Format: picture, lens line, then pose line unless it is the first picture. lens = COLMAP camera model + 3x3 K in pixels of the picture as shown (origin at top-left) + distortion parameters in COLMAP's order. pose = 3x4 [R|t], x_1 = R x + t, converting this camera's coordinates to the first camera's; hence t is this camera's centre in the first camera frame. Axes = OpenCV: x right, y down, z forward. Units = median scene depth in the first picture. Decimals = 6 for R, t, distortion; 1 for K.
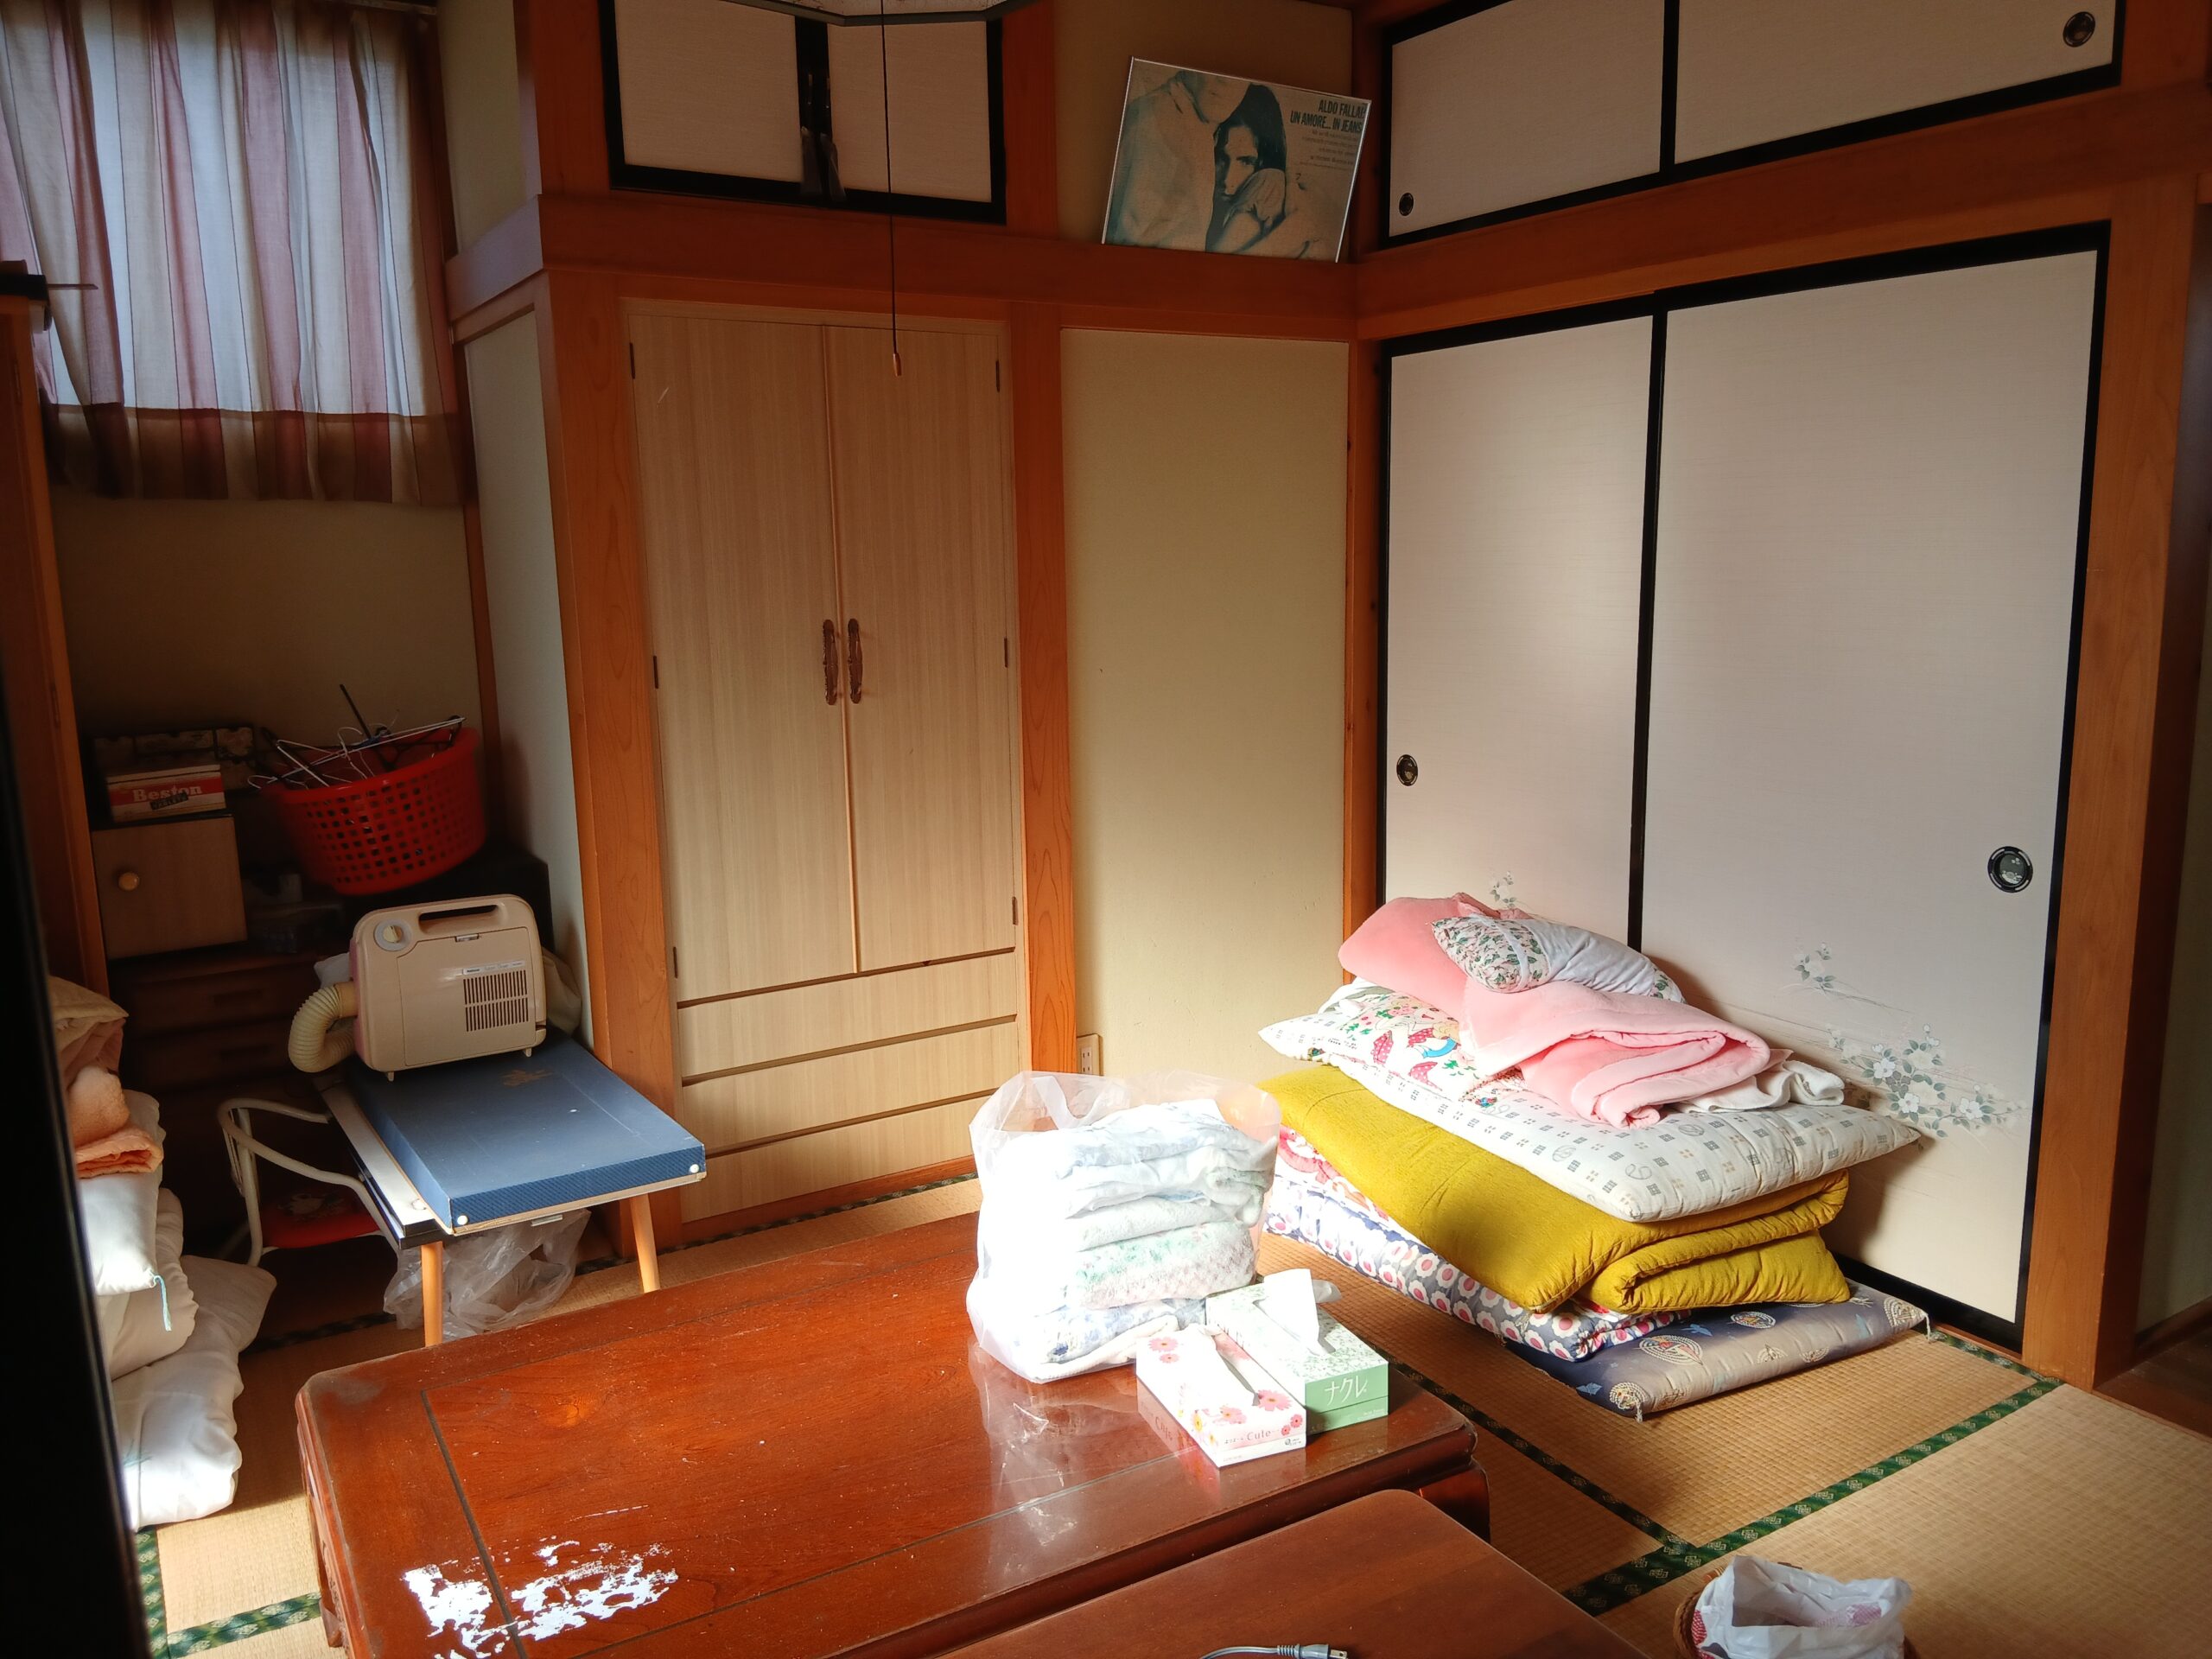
lens RADIAL K [[1668.5, 0, 1113.1], [0, 1668.5, 825.9], [0, 0, 1]] dist [0.113443, -0.204152]
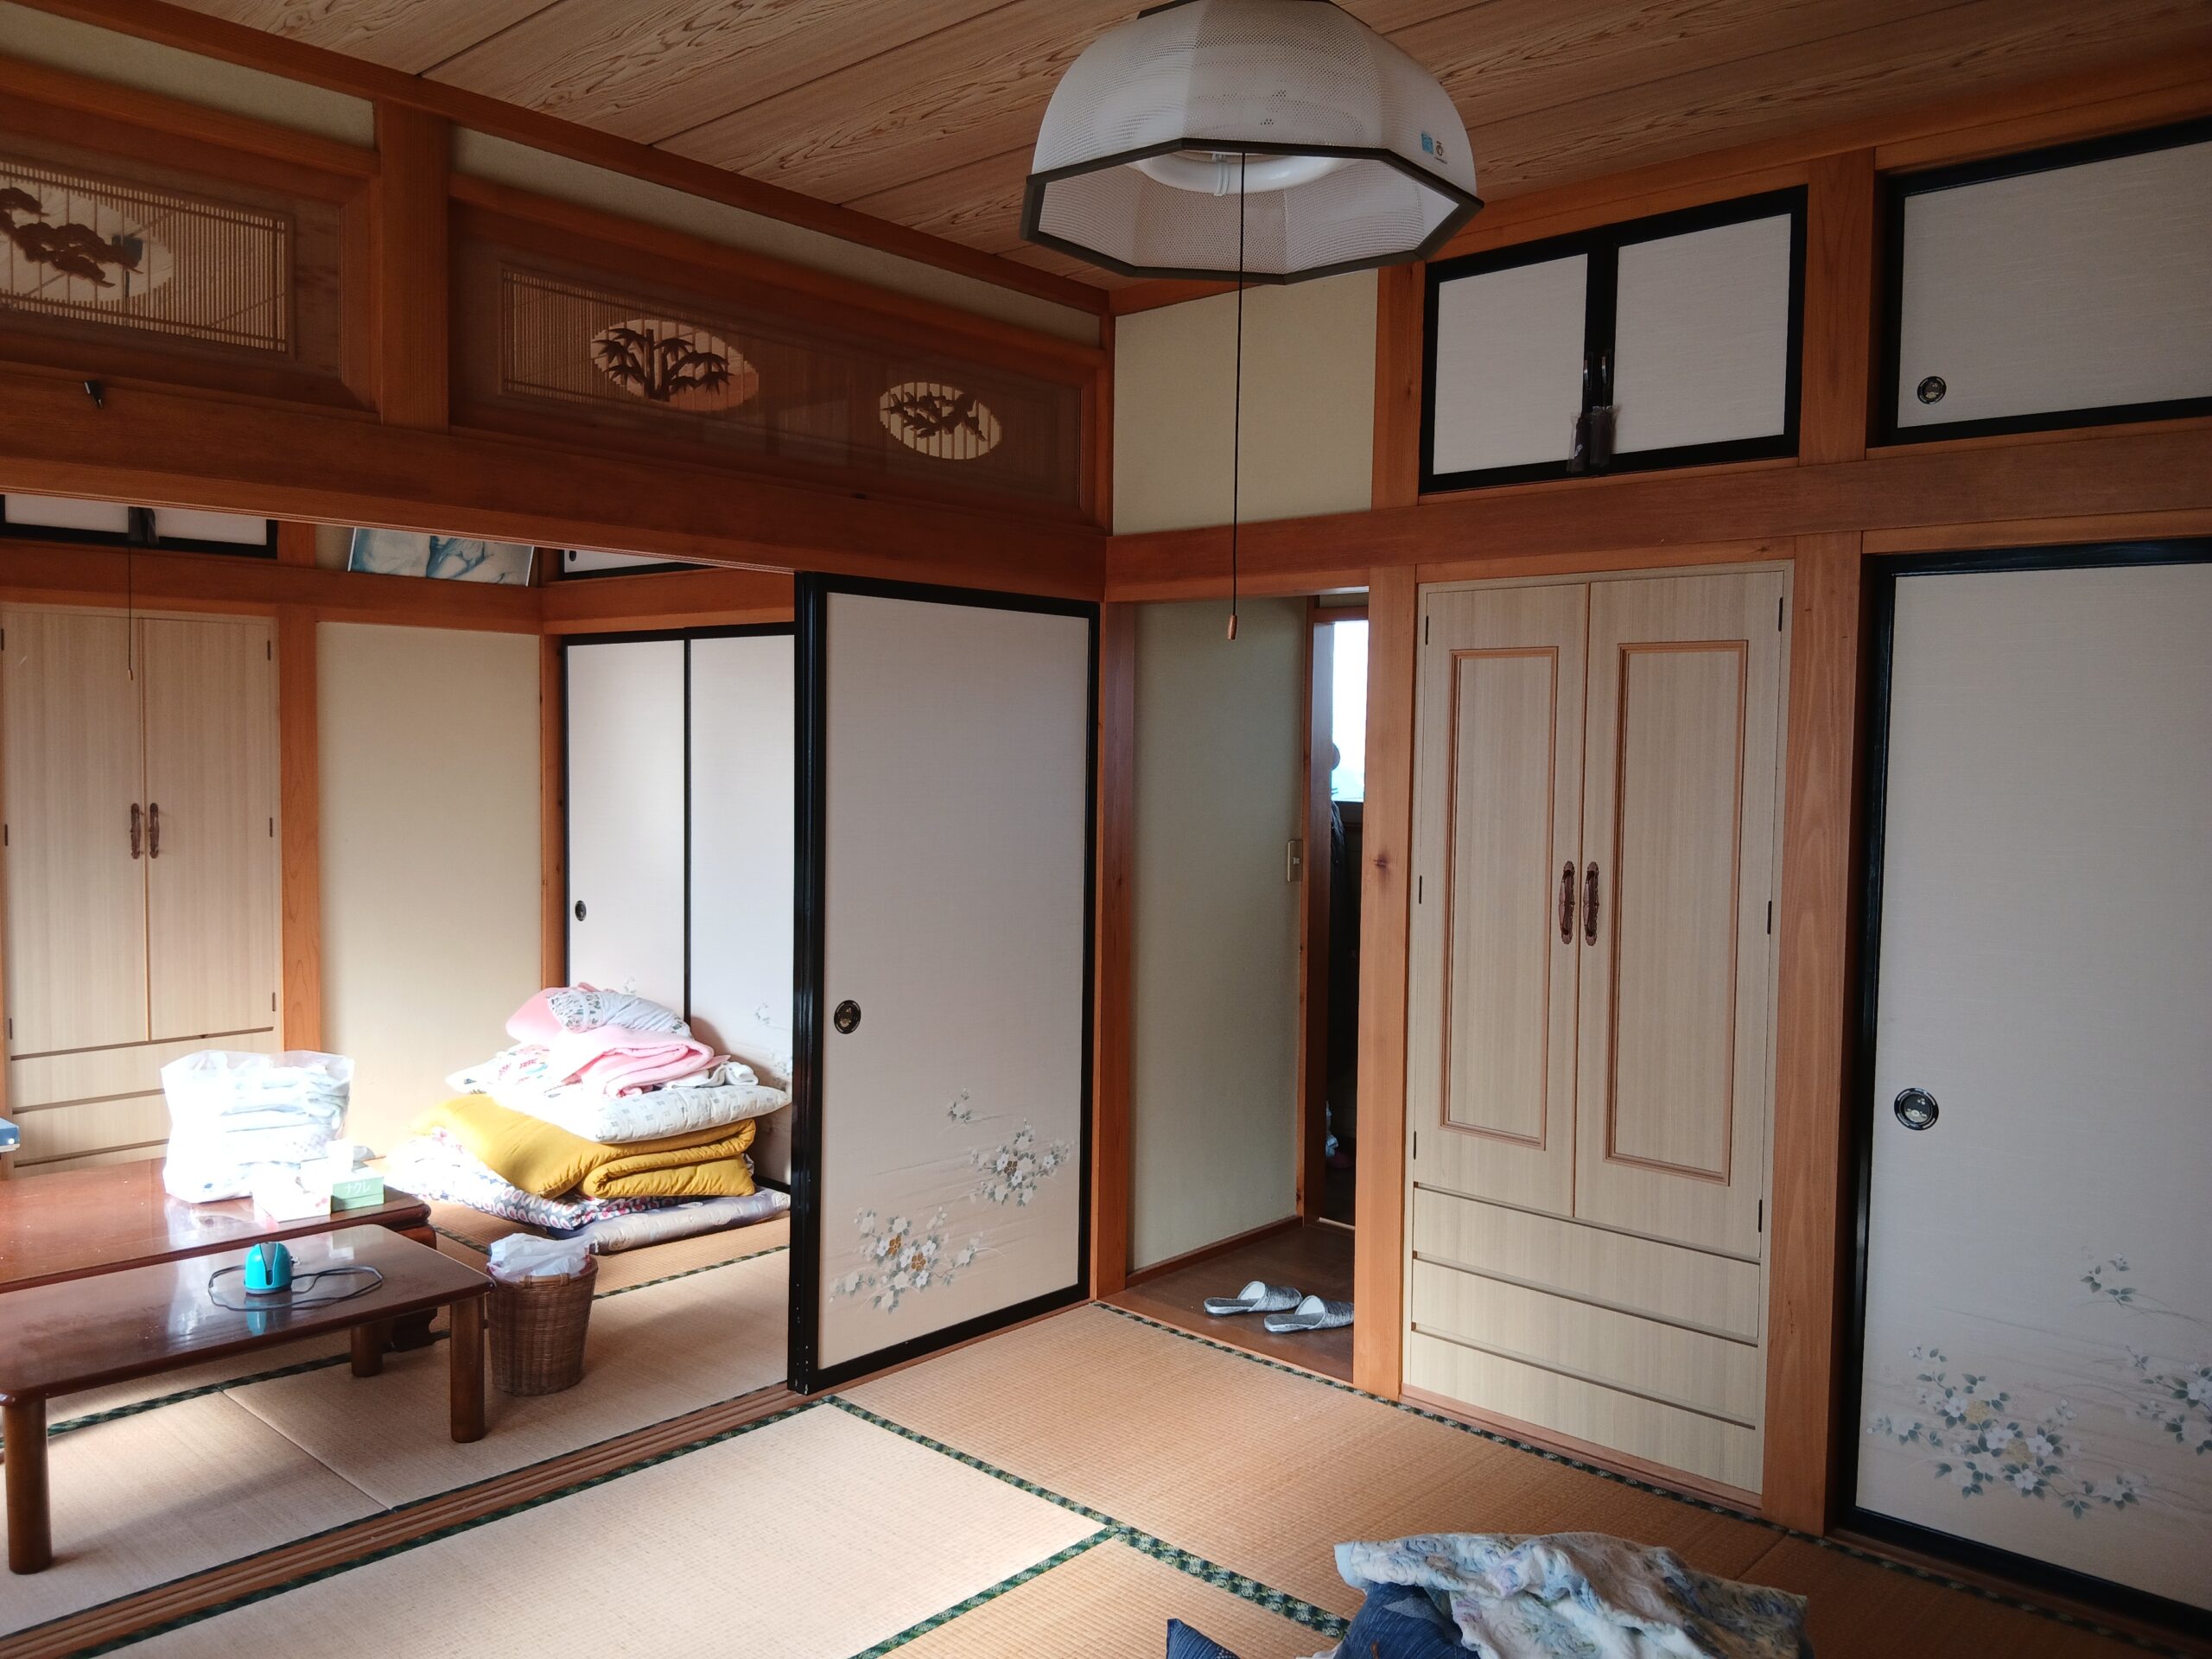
lens RADIAL K [[1668.5, 0, 1113.1], [0, 1668.5, 825.9], [0, 0, 1]] dist [0.113443, -0.204152]
pose [[0.959905, 0.017197, 0.279799, 0.285683], [0.017149, 0.992645, -0.119841, 0.109943], [-0.279802, 0.119834, 0.952550, -0.805071]]
